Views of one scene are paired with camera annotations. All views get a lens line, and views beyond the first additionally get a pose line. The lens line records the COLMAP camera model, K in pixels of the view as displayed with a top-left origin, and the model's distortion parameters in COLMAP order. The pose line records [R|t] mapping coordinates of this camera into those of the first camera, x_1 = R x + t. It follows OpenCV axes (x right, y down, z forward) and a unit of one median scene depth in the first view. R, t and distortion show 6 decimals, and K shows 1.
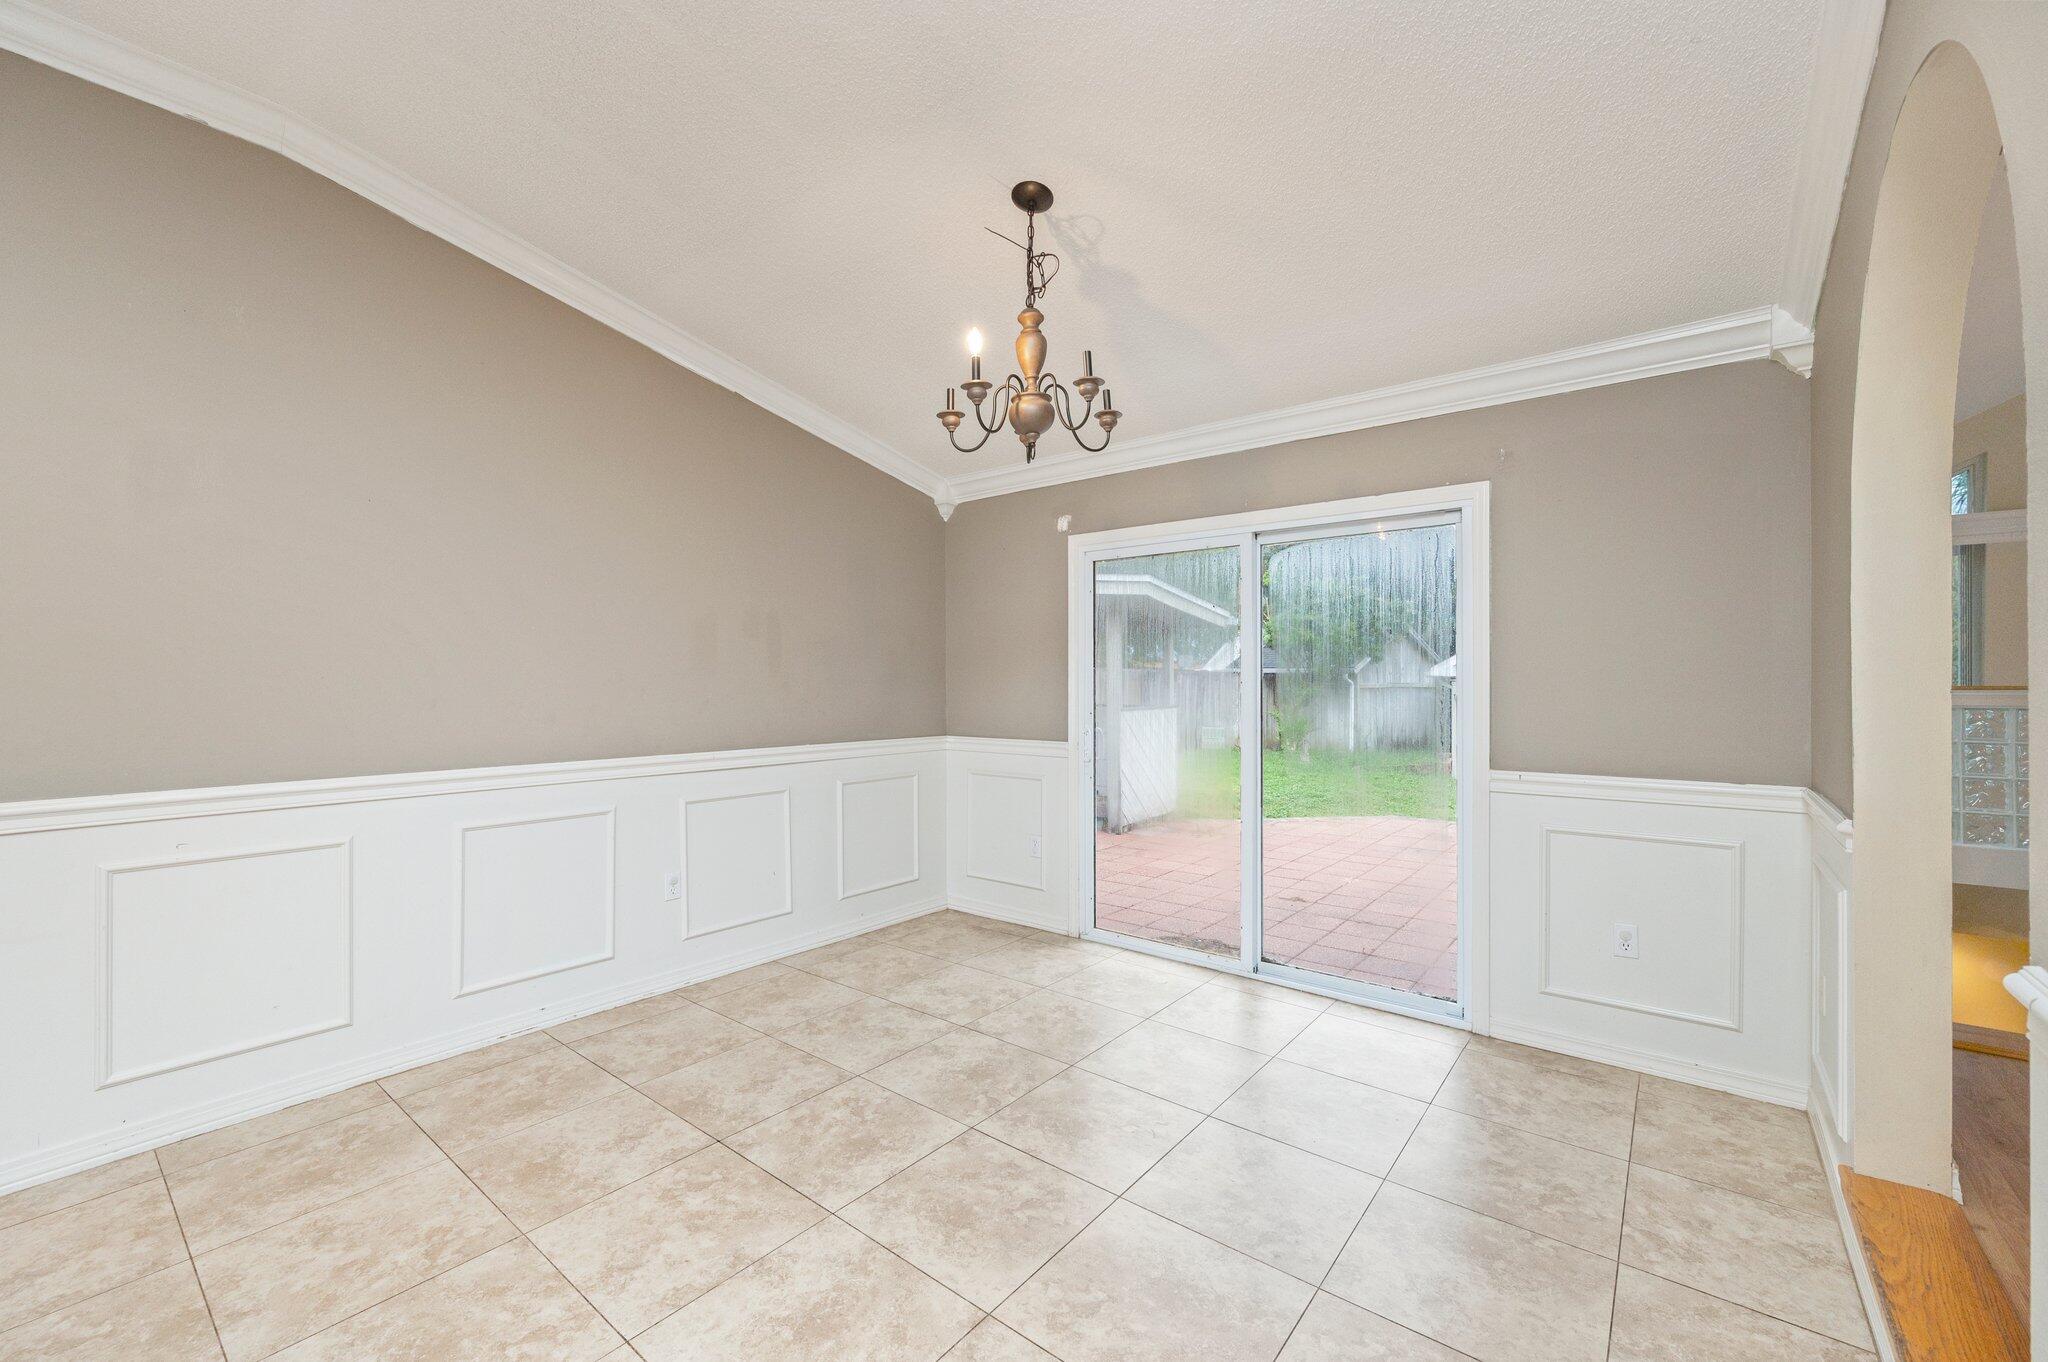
lens RADIAL K [[823.4, 0, 1010.1], [0, 823.4, 697.0], [0, 0, 1]] dist [-0.010082, 0.001262]
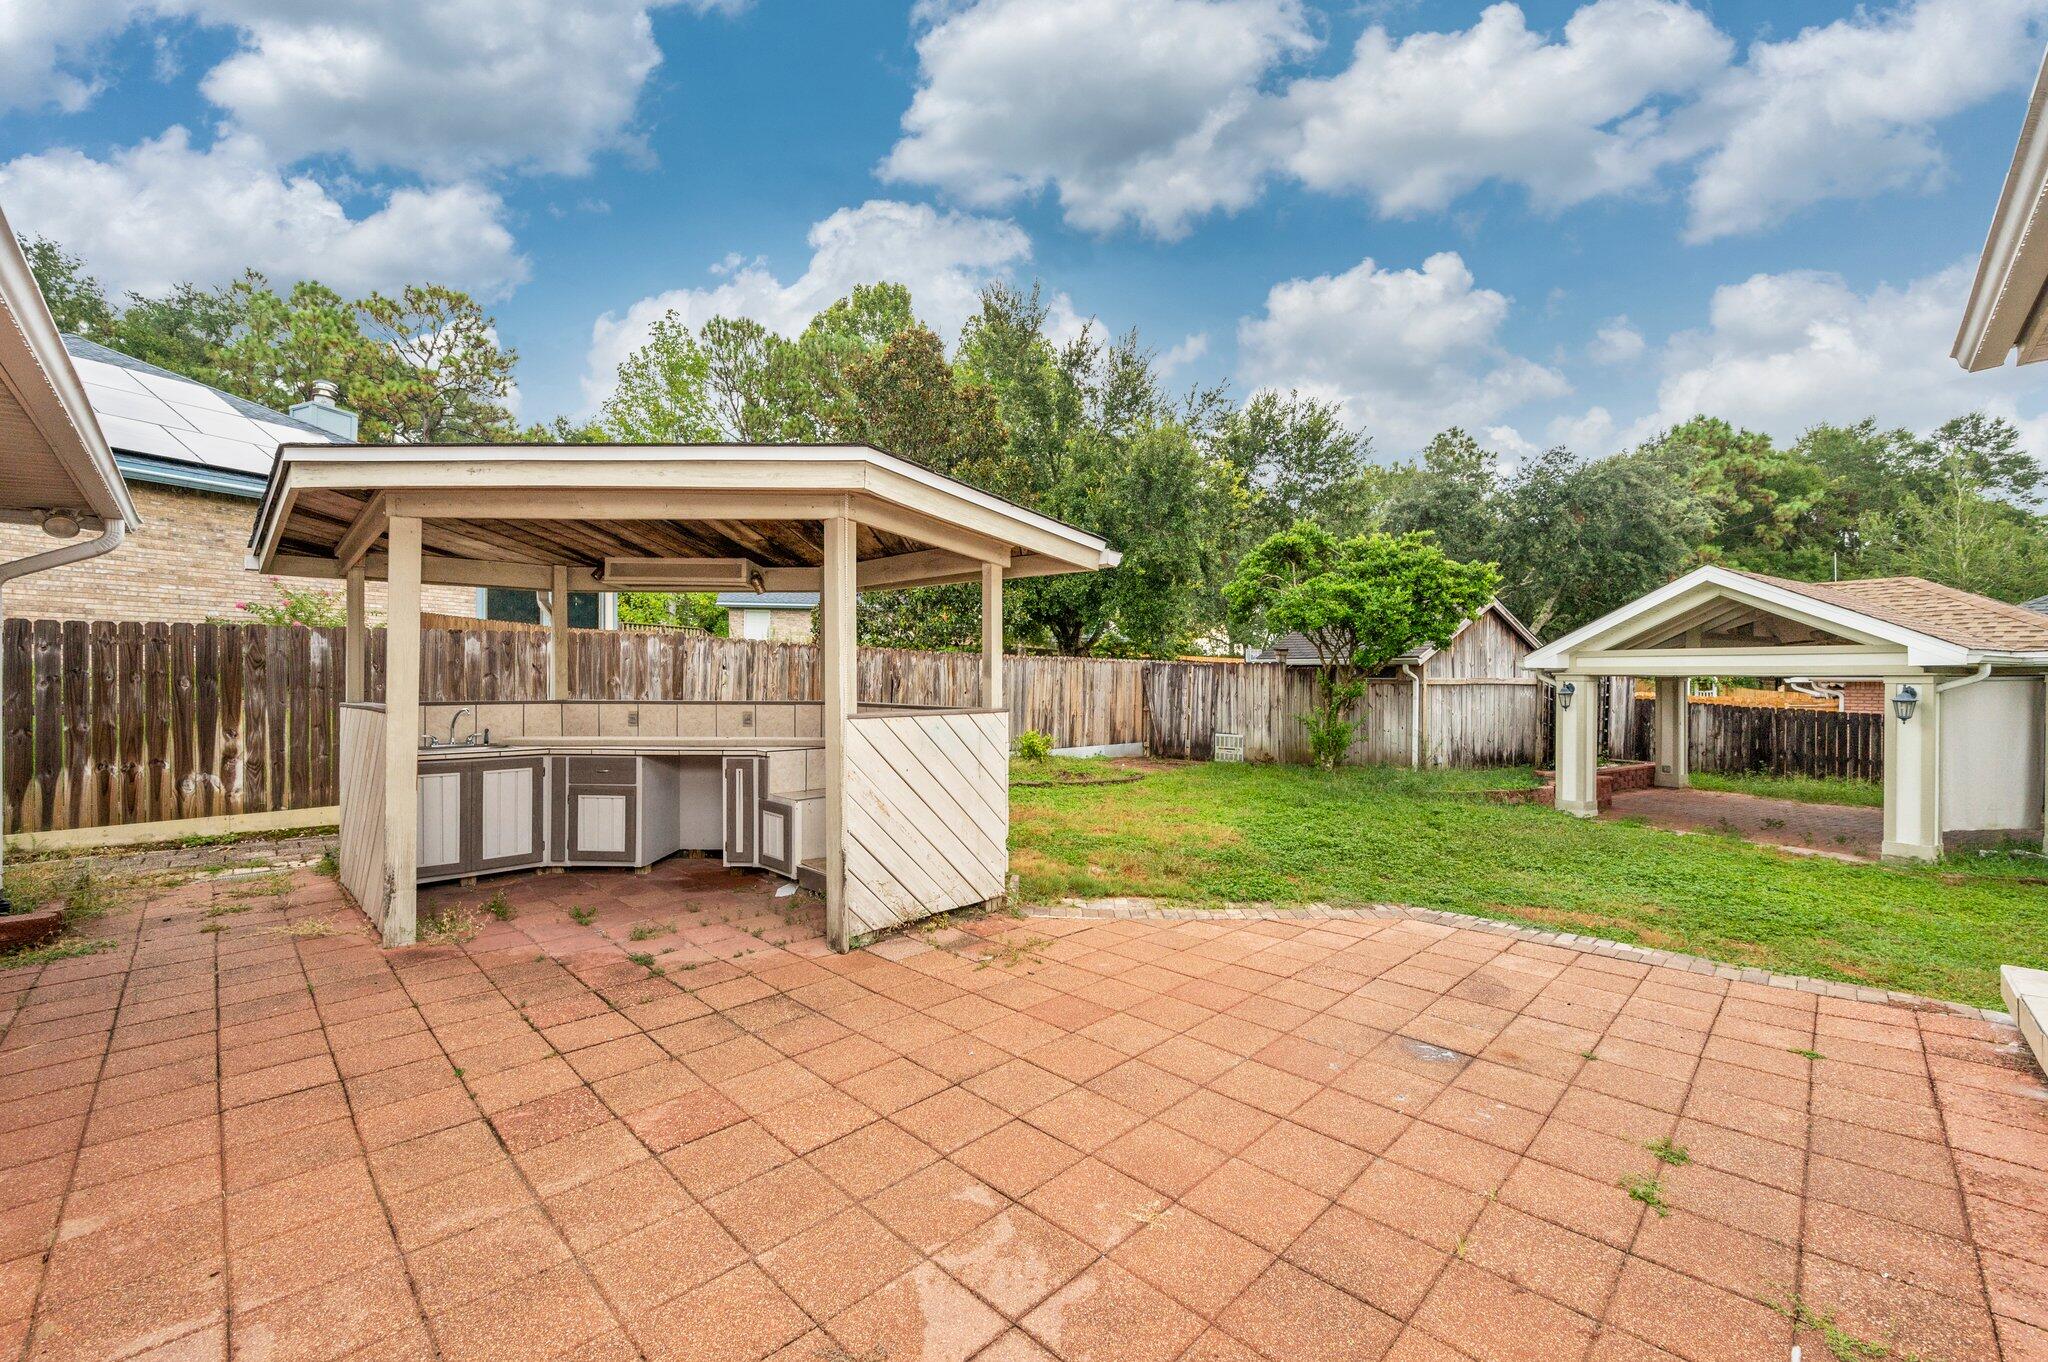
lens RADIAL K [[823.4, 0, 1022.8], [0, 823.4, 688.6], [0, 0, 1]] dist [-0.010082, 0.001262]
pose [[0.994791, -0.001521, -0.101925, 0.138230], [0.000249, 0.999922, -0.012487, 0.002227], [0.101936, 0.012397, 0.994714, 0.223115]]
